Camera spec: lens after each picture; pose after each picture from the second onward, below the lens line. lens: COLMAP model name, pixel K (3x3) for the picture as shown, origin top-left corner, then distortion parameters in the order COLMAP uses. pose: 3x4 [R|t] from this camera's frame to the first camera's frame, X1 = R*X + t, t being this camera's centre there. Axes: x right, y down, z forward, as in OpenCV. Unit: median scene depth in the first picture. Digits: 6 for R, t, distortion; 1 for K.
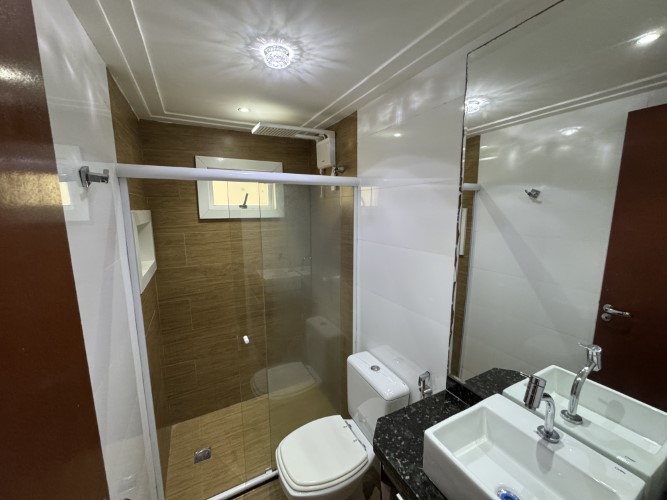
lens RADIAL K [[266.7, 0, 333.4], [0, 266.7, 251.5], [0, 0, 1]] dist [-0.004775, 0.000296]
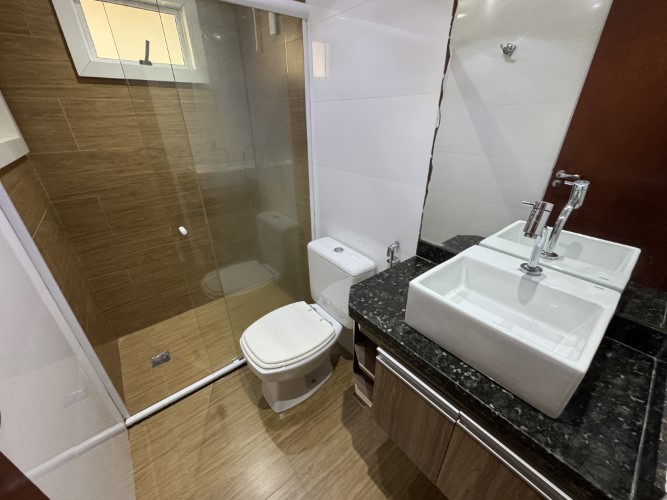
lens RADIAL K [[266.7, 0, 334.6], [0, 266.7, 251.2], [0, 0, 1]] dist [-0.004775, 0.000296]
pose [[0.979409, -0.089507, 0.180959, -0.022577], [0.029378, 0.949993, 0.310886, 0.127974], [-0.199736, -0.299168, 0.933062, 0.110303]]
